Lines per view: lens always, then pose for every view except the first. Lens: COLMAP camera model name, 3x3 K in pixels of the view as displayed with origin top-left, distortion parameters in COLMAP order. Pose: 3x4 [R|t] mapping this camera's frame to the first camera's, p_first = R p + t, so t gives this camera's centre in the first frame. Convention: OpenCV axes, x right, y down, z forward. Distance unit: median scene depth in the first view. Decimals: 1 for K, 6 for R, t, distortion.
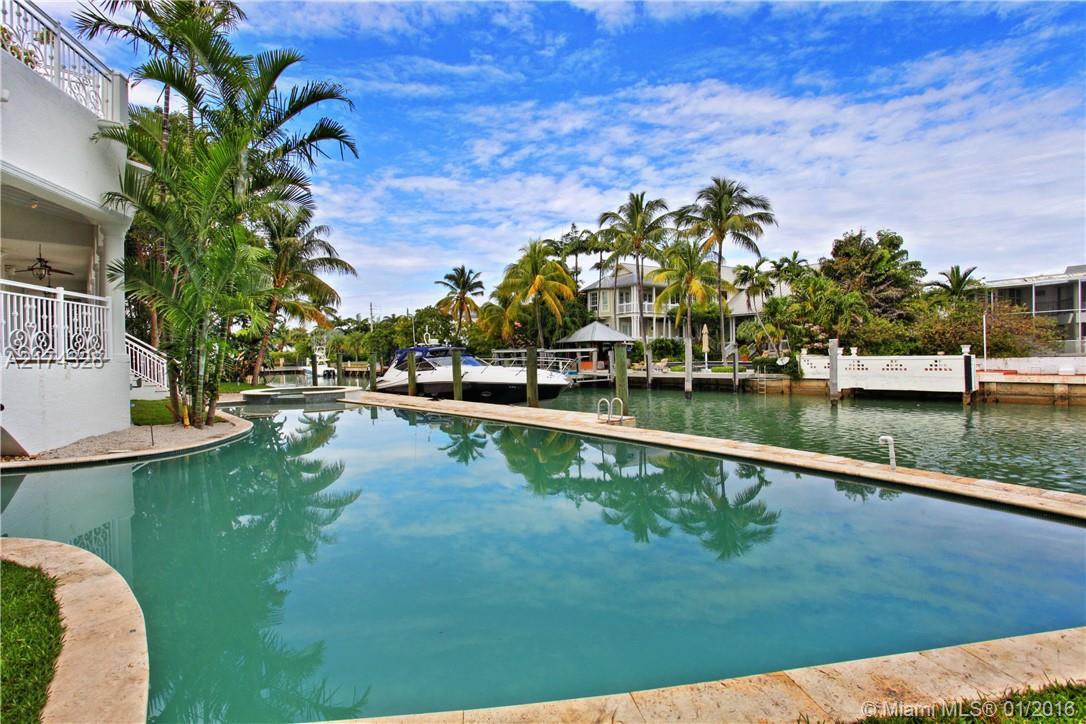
lens RADIAL K [[534.9, 0, 539.7], [0, 534.9, 358.5], [0, 0, 1]] dist [-0.078205, 0.037097]
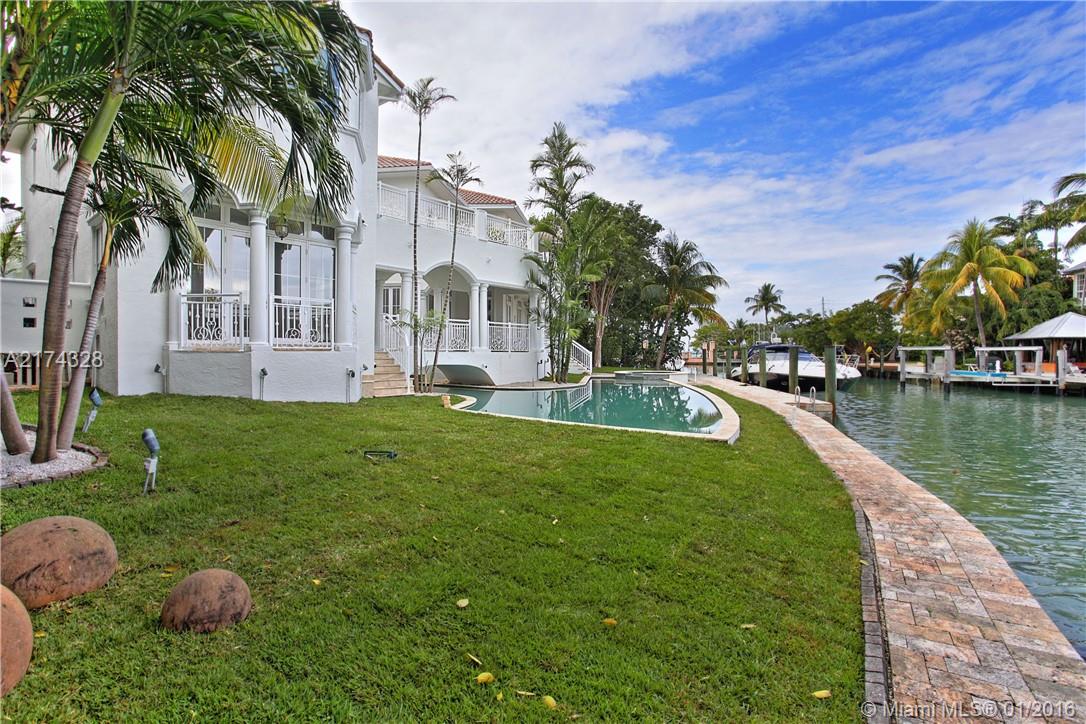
lens RADIAL K [[534.9, 0, 539.7], [0, 534.9, 358.5], [0, 0, 1]] dist [-0.078205, 0.037097]
pose [[0.654087, 0.027888, -0.755905, 0.180727], [-0.018415, 0.999611, 0.020945, -0.002729], [0.756195, 0.000220, 0.654346, -0.094889]]
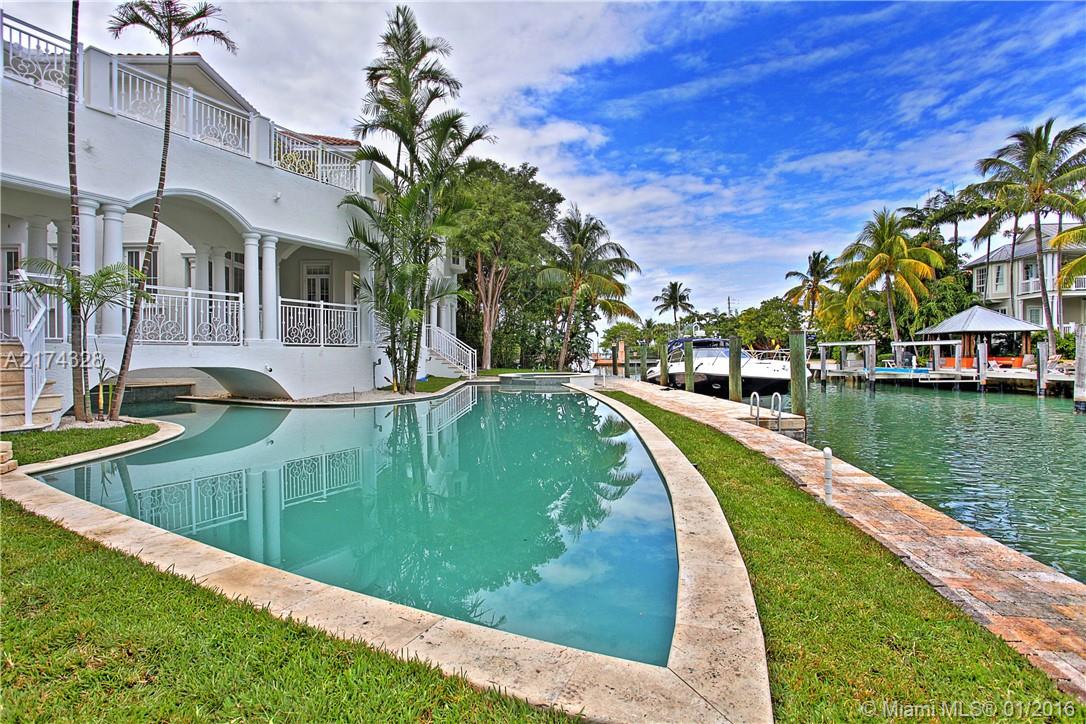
lens RADIAL K [[534.9, 0, 539.7], [0, 534.9, 358.5], [0, 0, 1]] dist [-0.078205, 0.037097]
pose [[0.768678, 0.014659, -0.639468, 0.104949], [-0.008434, 0.999883, 0.012783, 0.002775], [0.639580, -0.004432, 0.768712, 0.024332]]
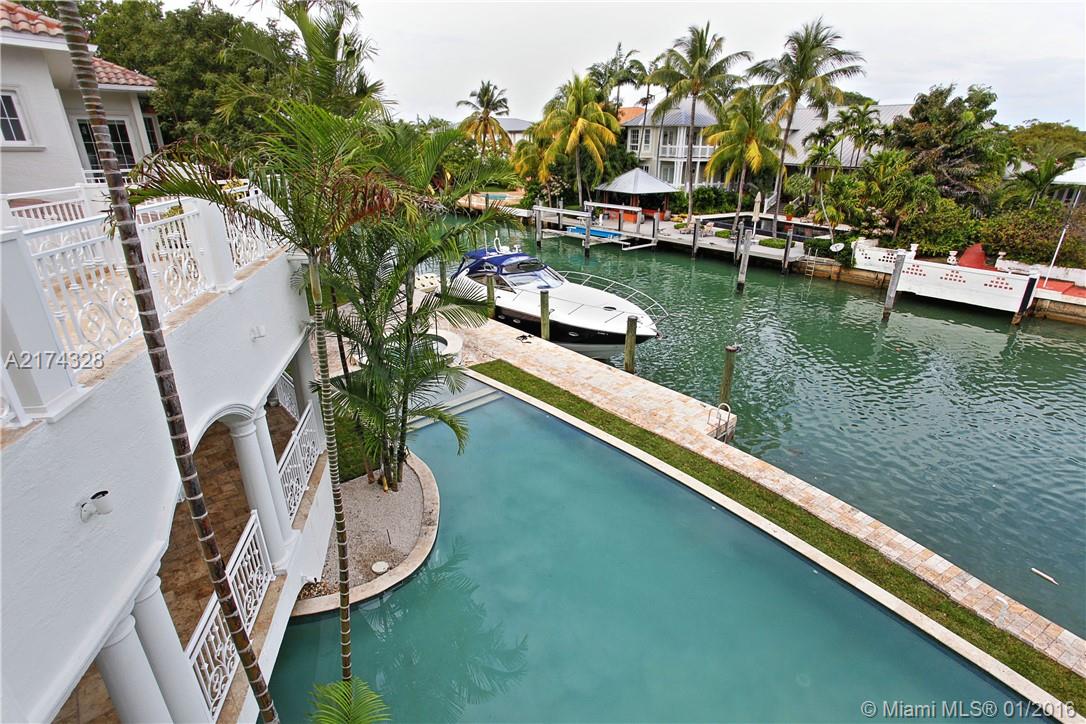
lens RADIAL K [[530.7, 0, 543.0], [0, 530.7, 362.0], [0, 0, 1]] dist [-0.052340, 0.020410]
pose [[0.999814, 0.019128, 0.002343, -0.063677], [-0.018580, 0.924600, 0.380486, -0.111130], [0.005111, -0.380459, 0.924784, 0.002962]]
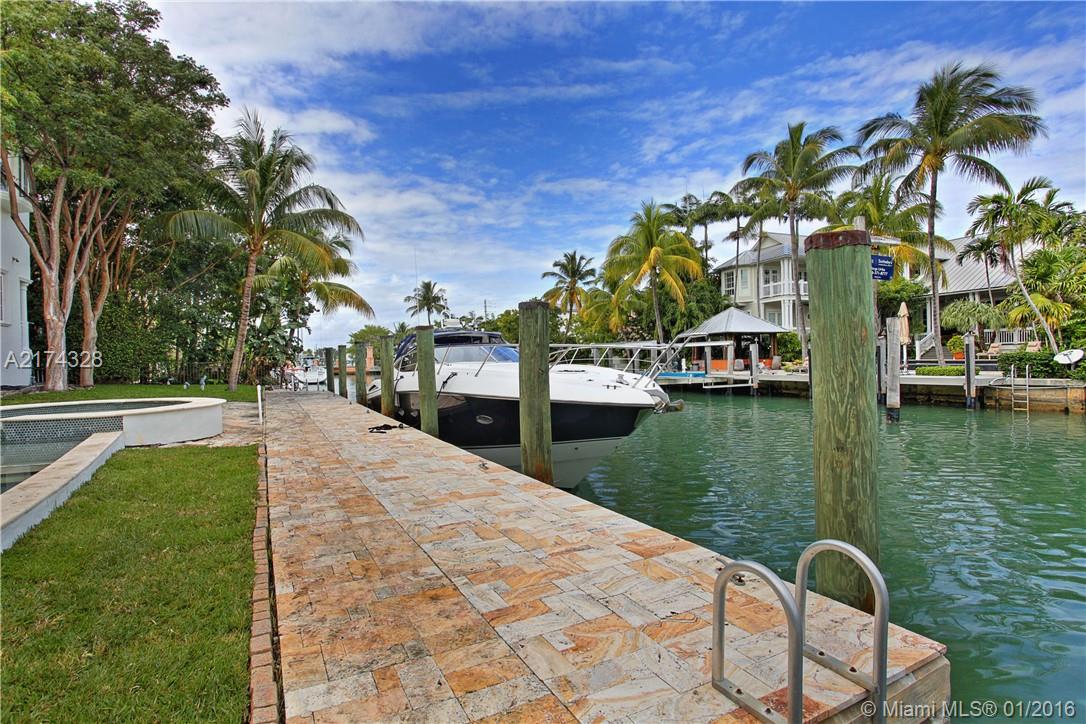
lens RADIAL K [[534.9, 0, 539.7], [0, 534.9, 358.5], [0, 0, 1]] dist [-0.078205, 0.037097]
pose [[0.969702, -0.000889, -0.244289, 0.025376], [0.000453, 0.999998, -0.001842, 0.005213], [0.244290, 0.001675, 0.969701, 0.218874]]
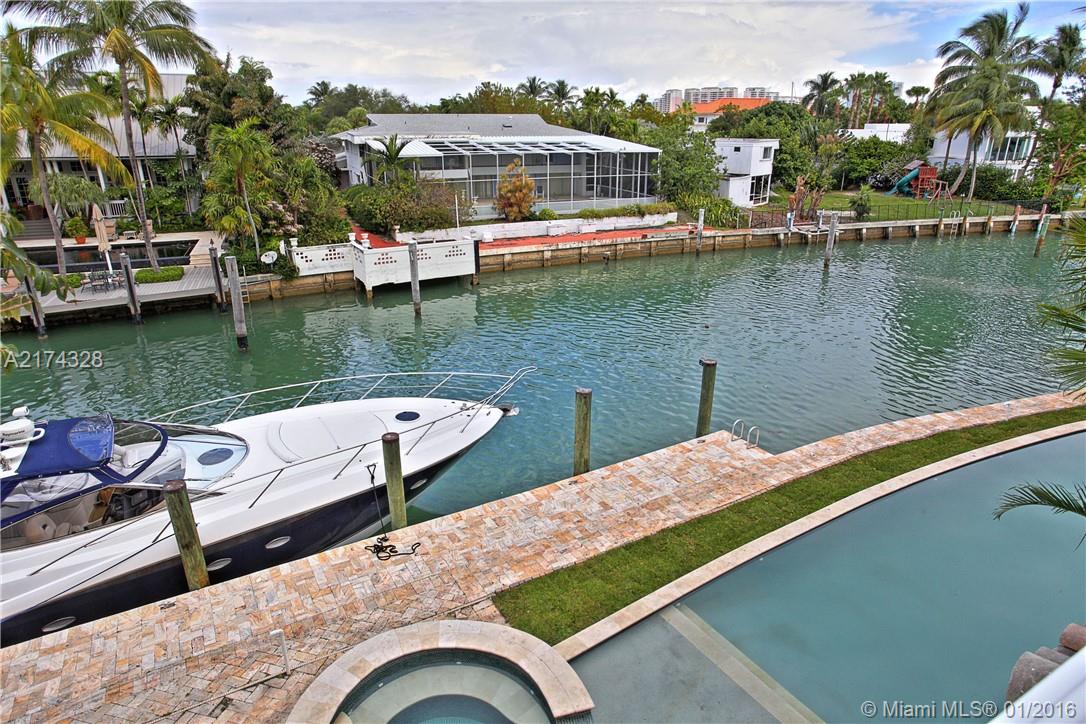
lens RADIAL K [[652.0, 0, 537.6], [0, 652.0, 359.6], [0, 0, 1]] dist [-0.052069, 0.033536]
pose [[0.203304, -0.318785, 0.925766, -0.258584], [0.005902, 0.945895, 0.324420, -0.108962], [-0.979098, -0.060492, 0.194186, 0.299564]]
